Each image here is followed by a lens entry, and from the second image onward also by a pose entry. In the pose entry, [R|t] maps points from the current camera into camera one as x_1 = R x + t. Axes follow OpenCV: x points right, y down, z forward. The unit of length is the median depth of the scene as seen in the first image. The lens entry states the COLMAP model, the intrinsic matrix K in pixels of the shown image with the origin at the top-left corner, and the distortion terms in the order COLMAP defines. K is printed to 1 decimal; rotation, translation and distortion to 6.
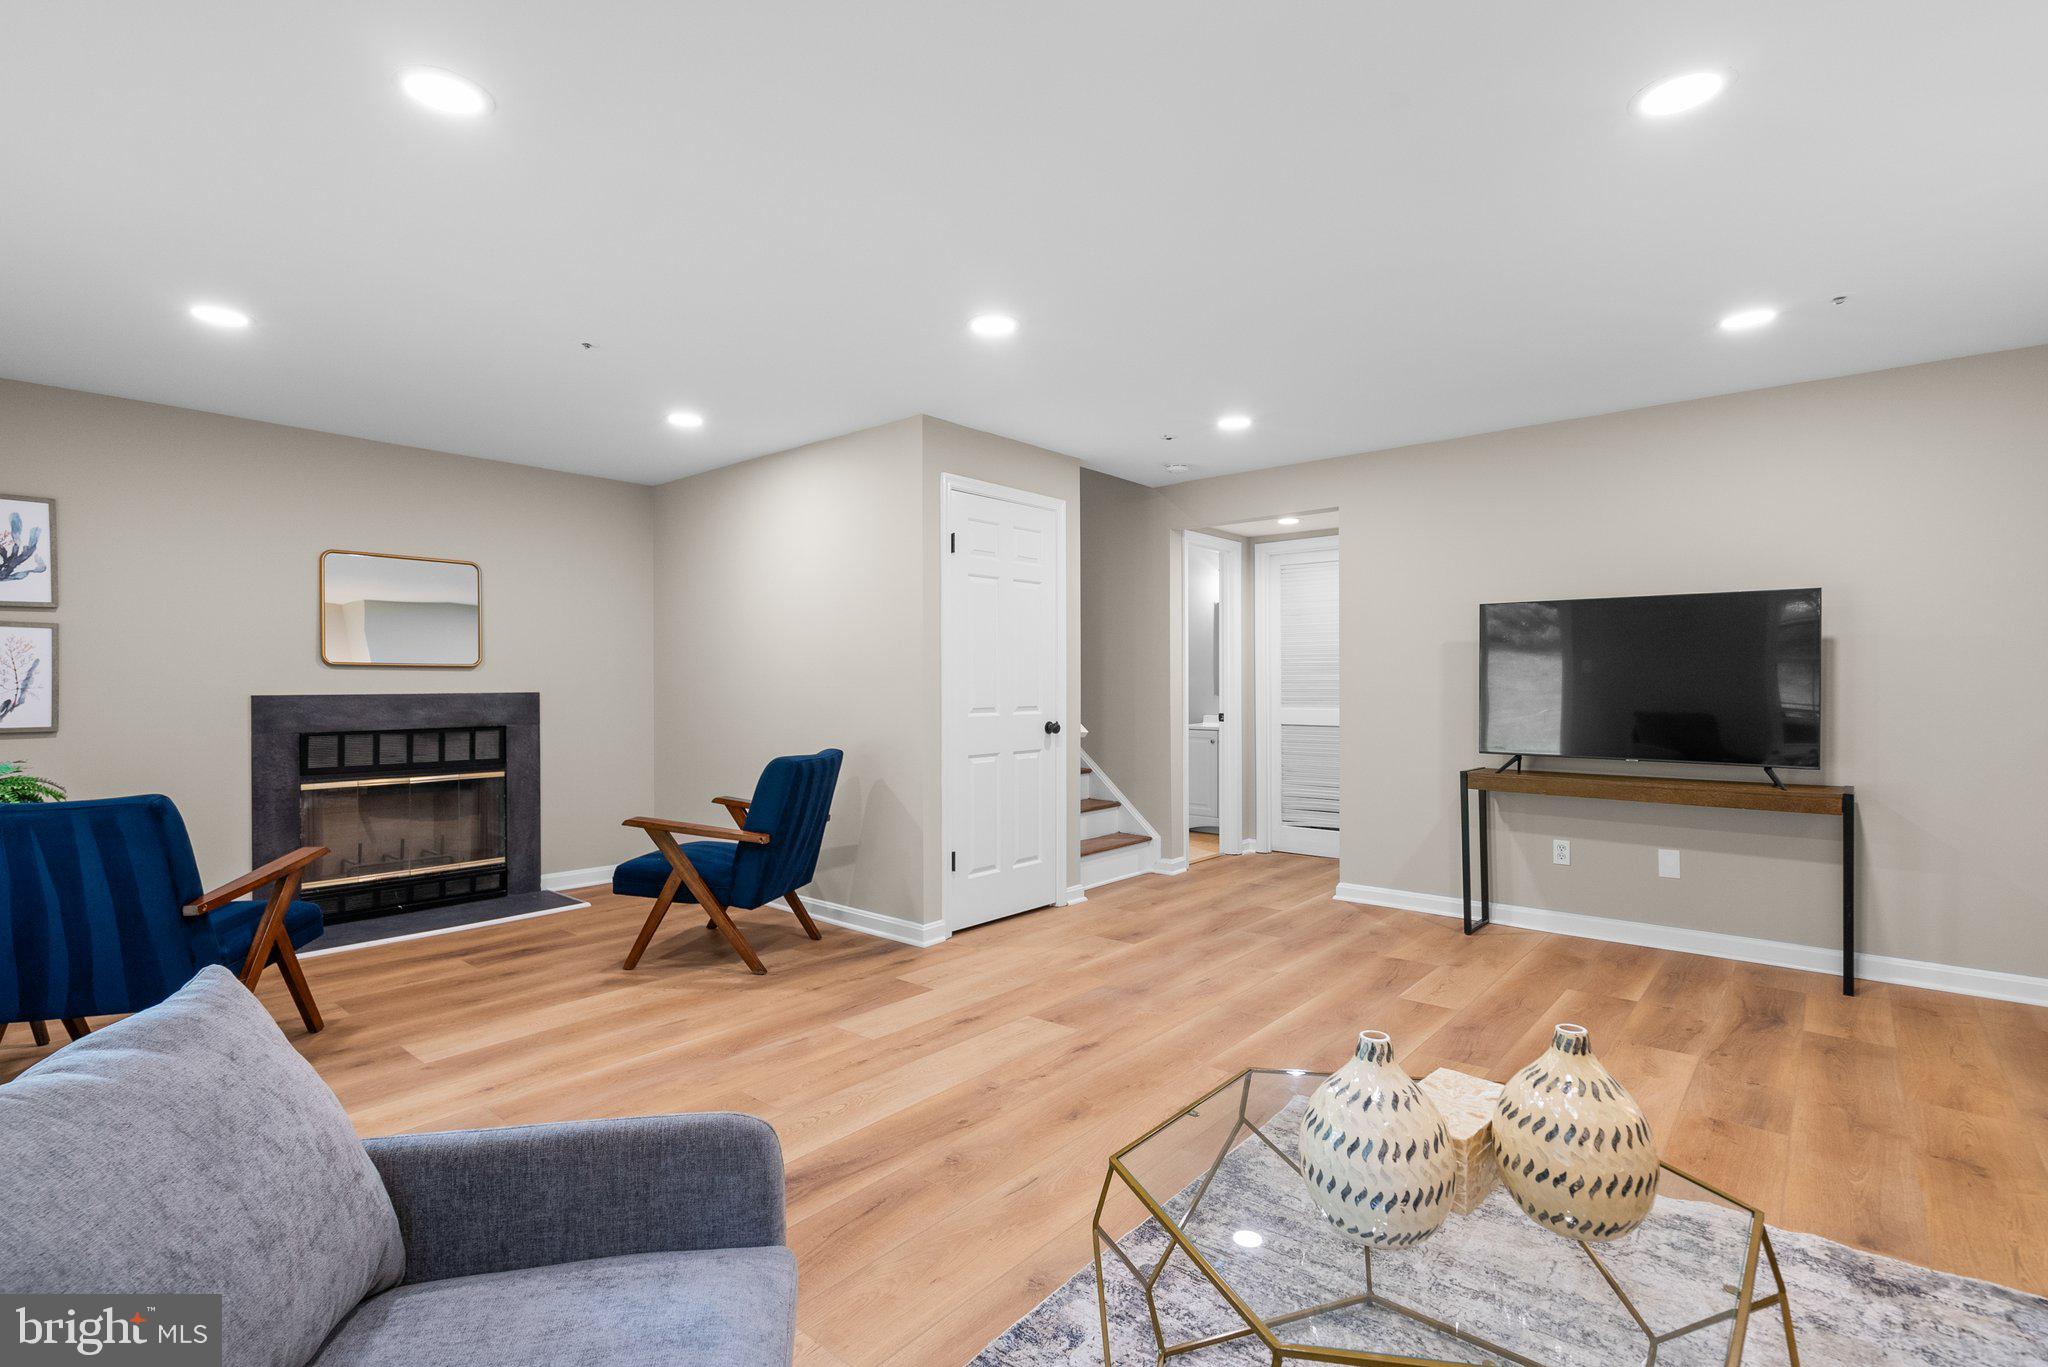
lens RADIAL K [[953.5, 0, 1021.5], [0, 953.5, 688.3], [0, 0, 1]] dist [-0.001052, 0.001330]
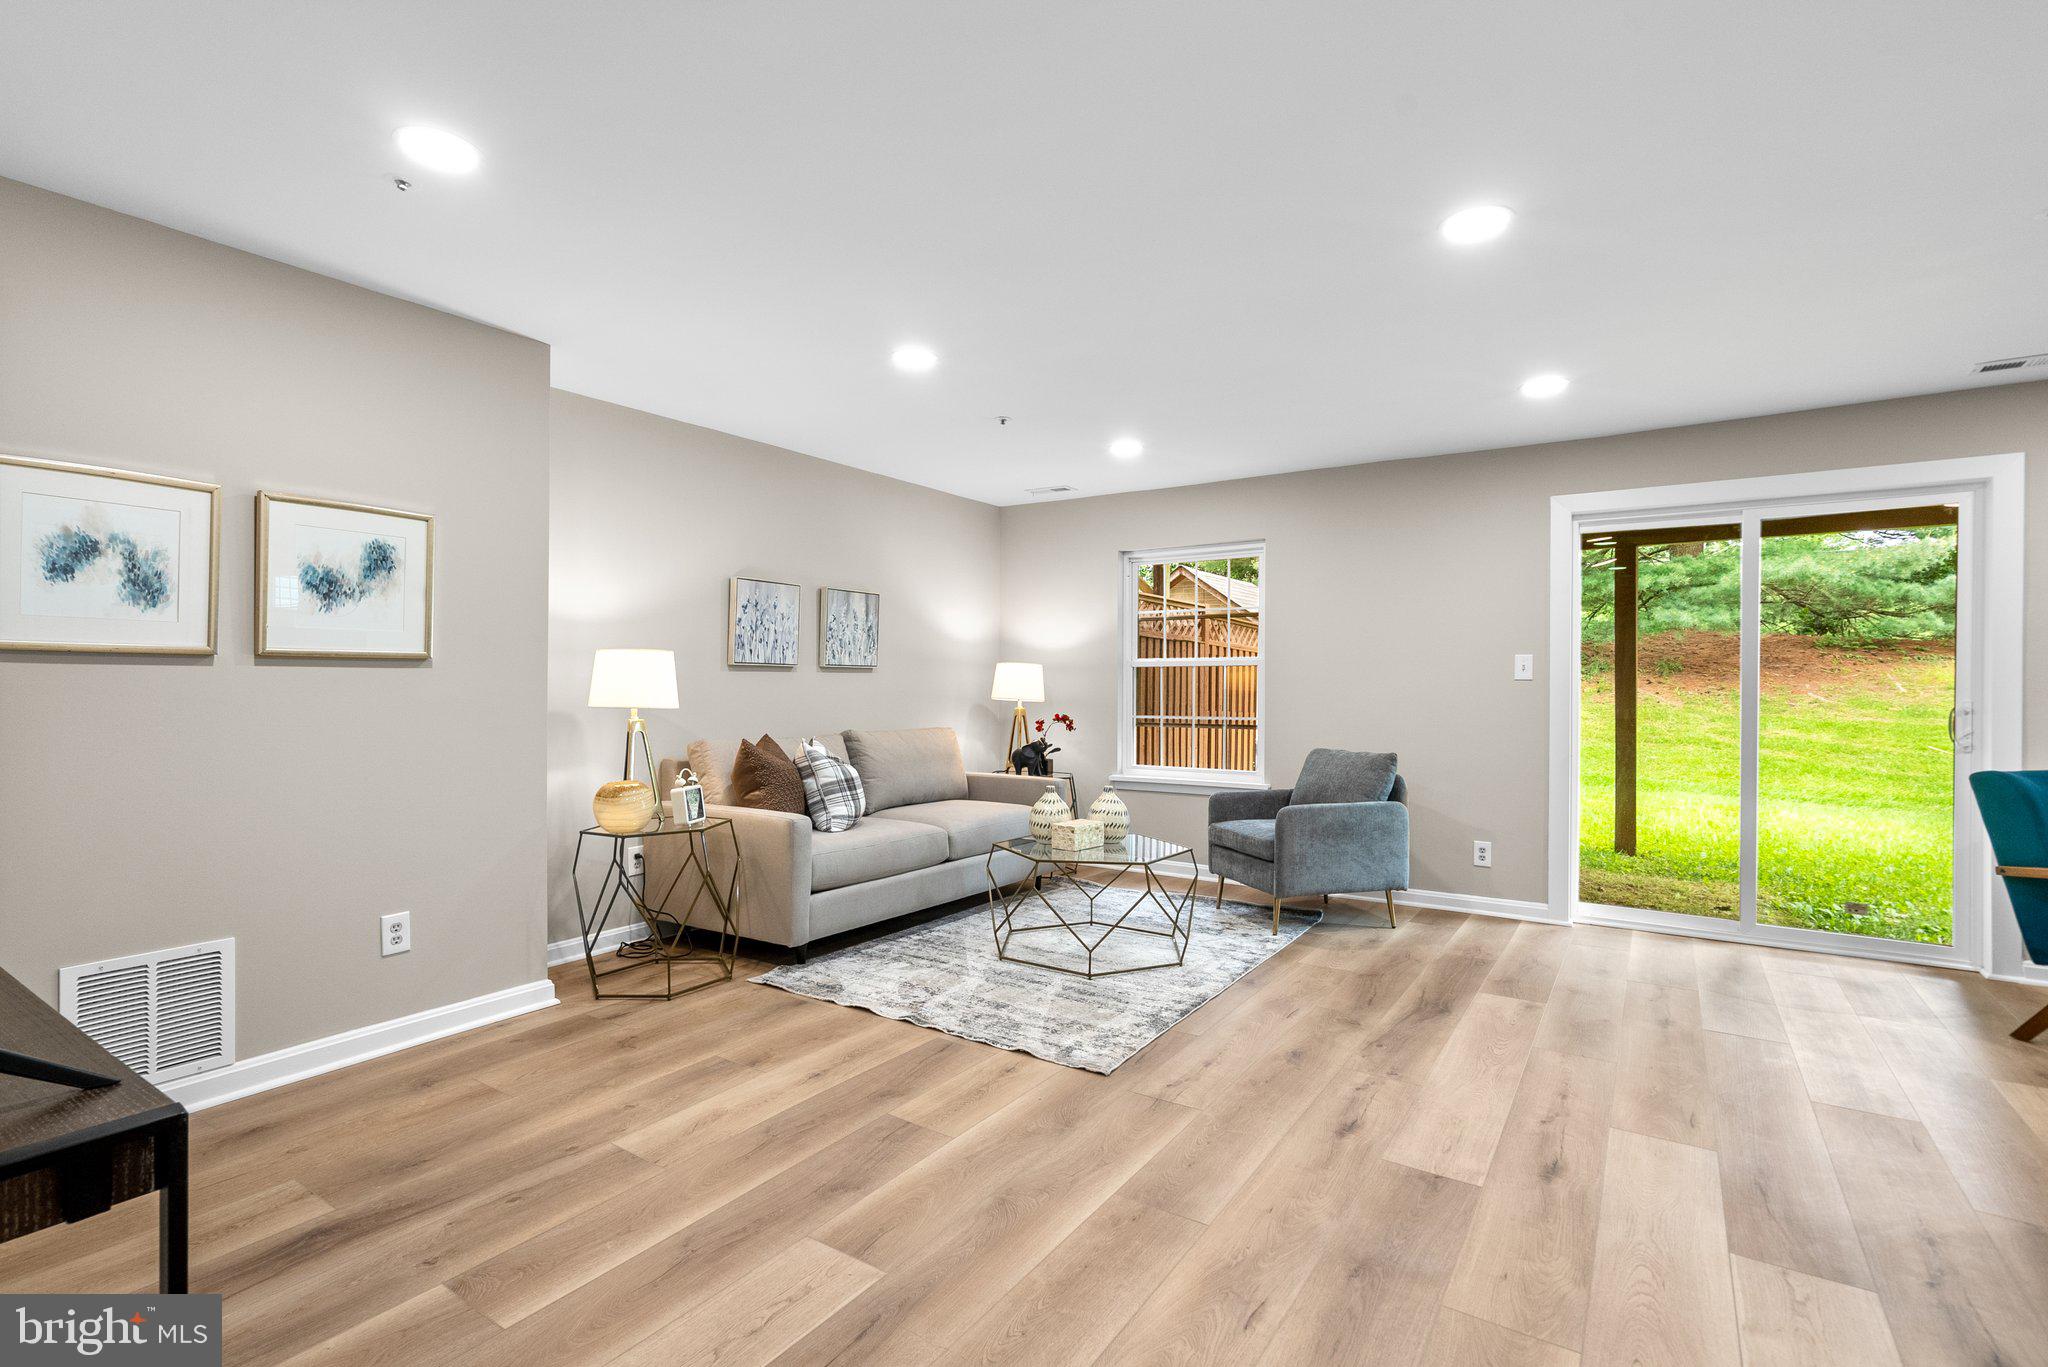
lens RADIAL K [[958.7, 0, 1019.3], [0, 958.7, 682.3], [0, 0, 1]] dist [-0.003529, -0.000219]
pose [[-0.993229, 0.000018, -0.116177, 0.337405], [-0.000741, 0.999979, 0.006490, -0.009310], [0.116174, 0.006533, -0.993207, 1.357536]]
